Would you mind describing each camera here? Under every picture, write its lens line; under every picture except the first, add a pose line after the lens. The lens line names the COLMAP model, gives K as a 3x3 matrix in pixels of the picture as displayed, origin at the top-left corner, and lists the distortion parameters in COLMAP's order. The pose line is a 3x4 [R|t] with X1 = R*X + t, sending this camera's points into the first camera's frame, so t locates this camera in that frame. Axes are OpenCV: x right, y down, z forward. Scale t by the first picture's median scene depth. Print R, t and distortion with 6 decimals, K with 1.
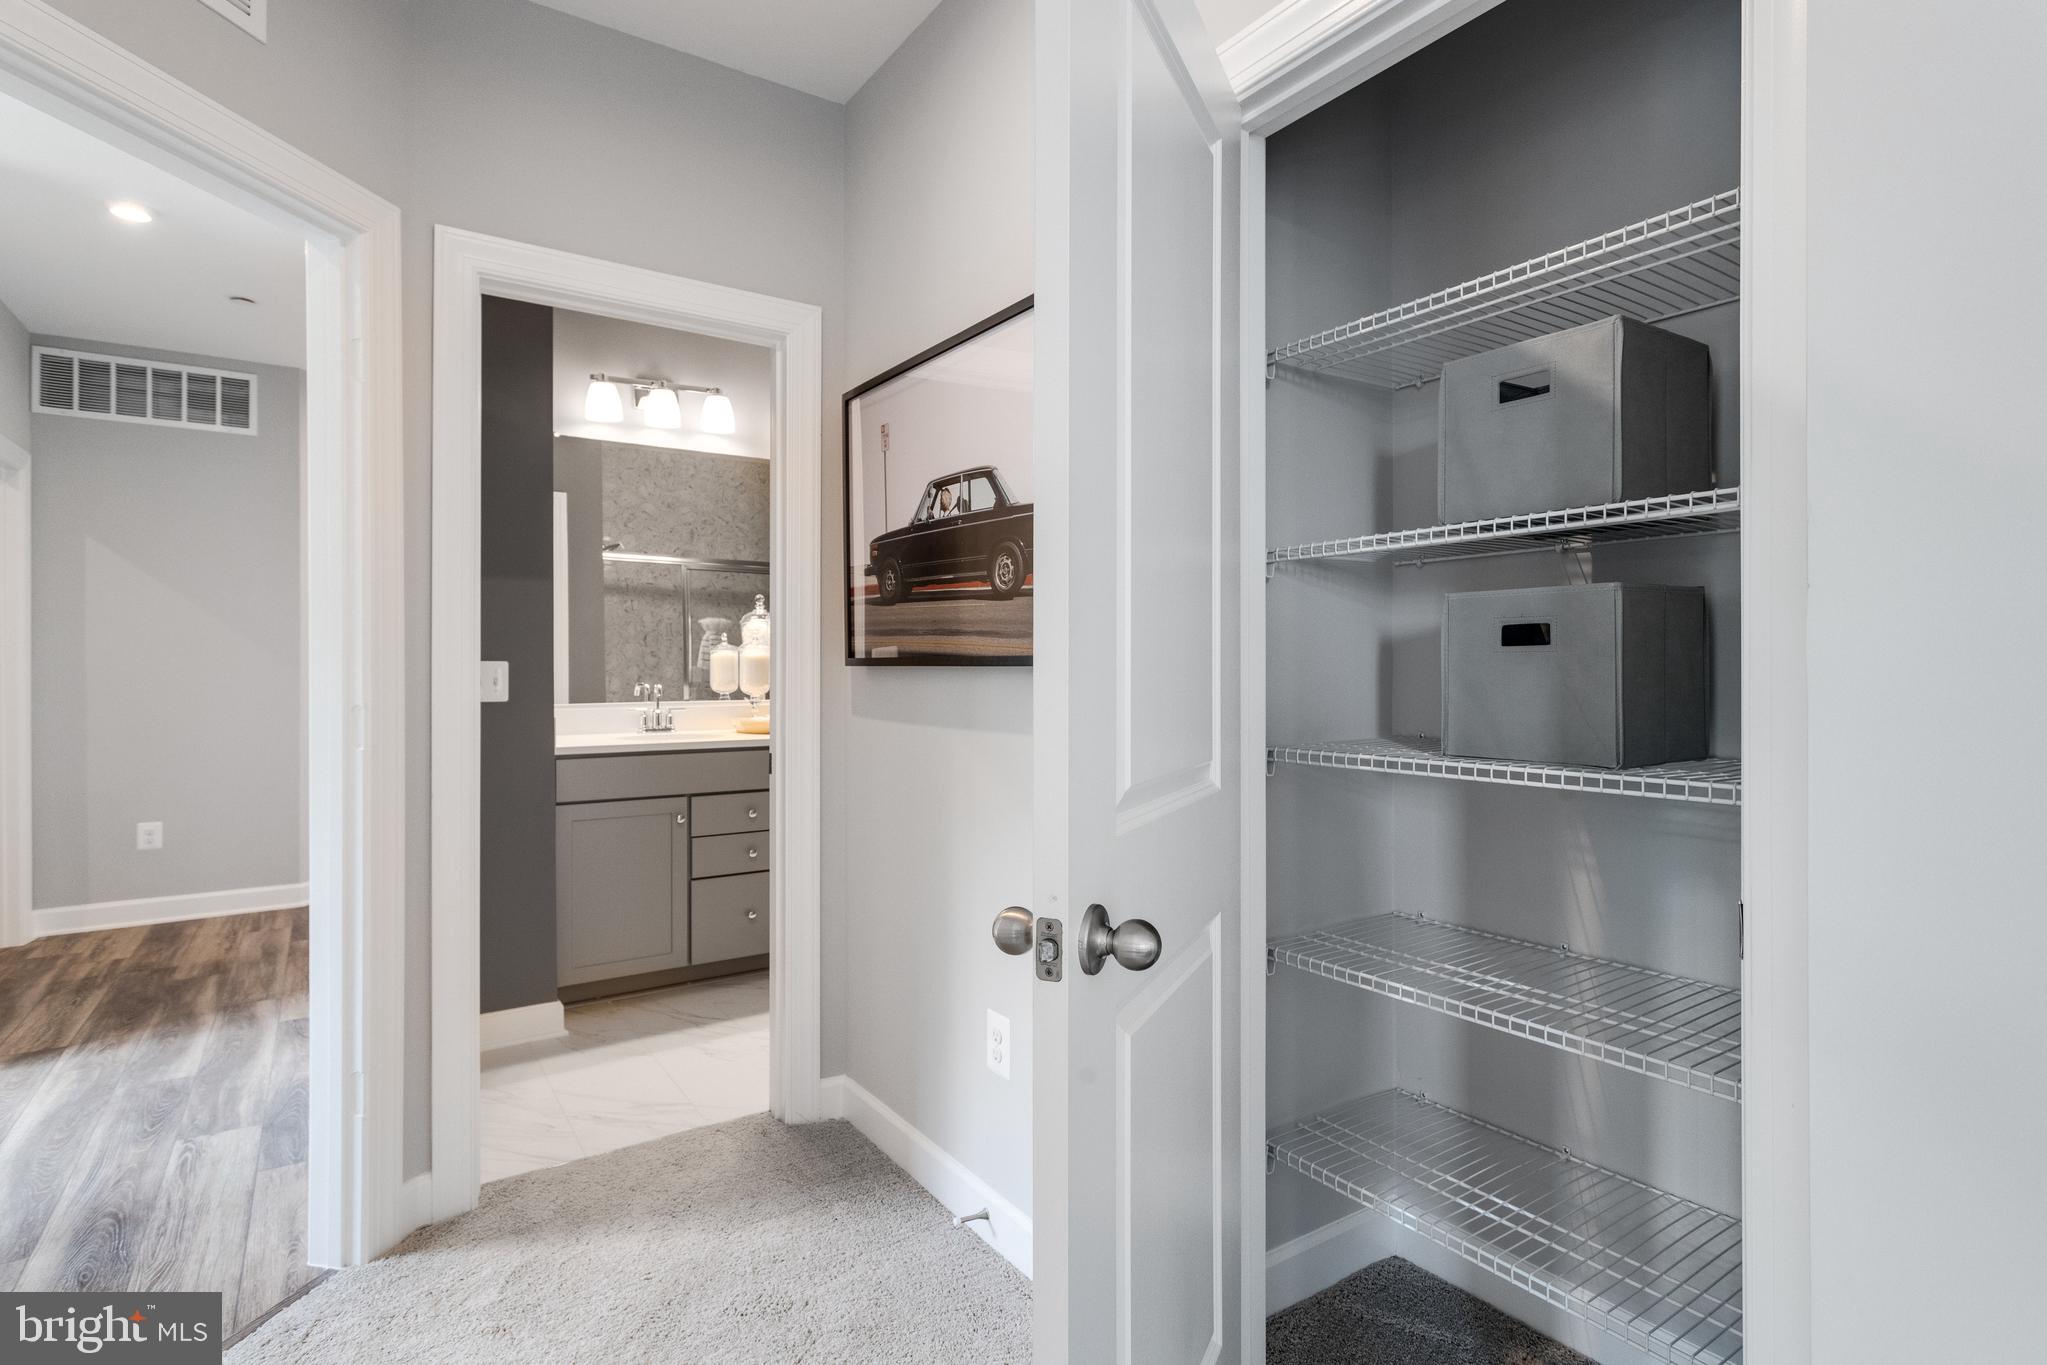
lens RADIAL K [[979.7, 0, 1017.2], [0, 979.7, 682.1], [0, 0, 1]] dist [0.001391, 0.004025]
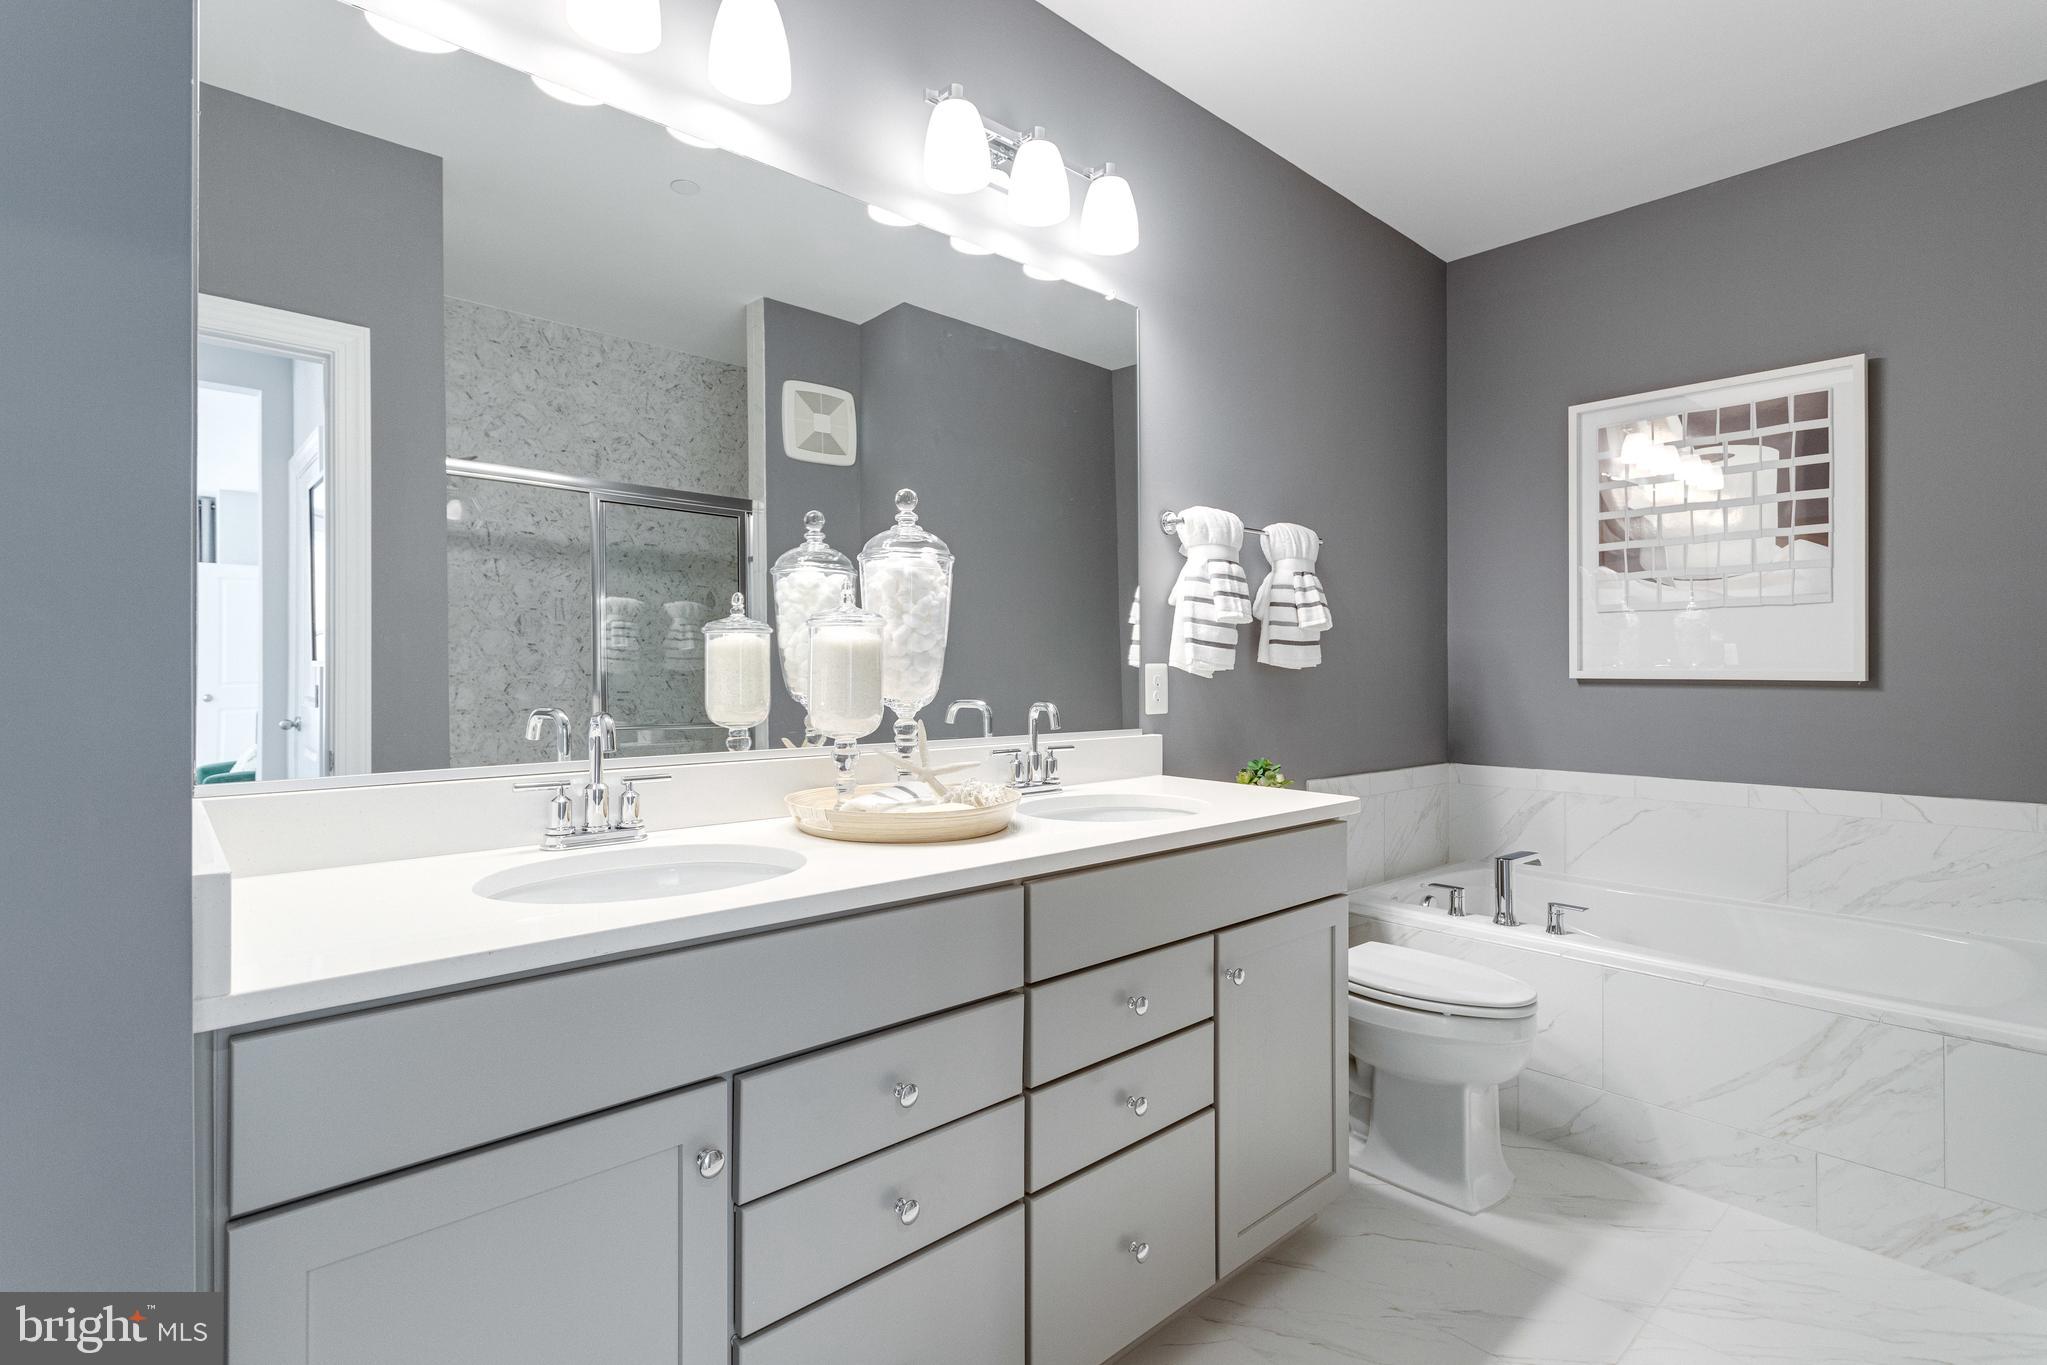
lens RADIAL K [[979.7, 0, 1031.8], [0, 979.7, 672.8], [0, 0, 1]] dist [0.001391, 0.004025]
pose [[0.990270, 0.000169, 0.139159, -0.151204], [0.001334, 0.999942, -0.010707, -0.005980], [-0.139153, 0.010788, 0.990212, 0.357820]]
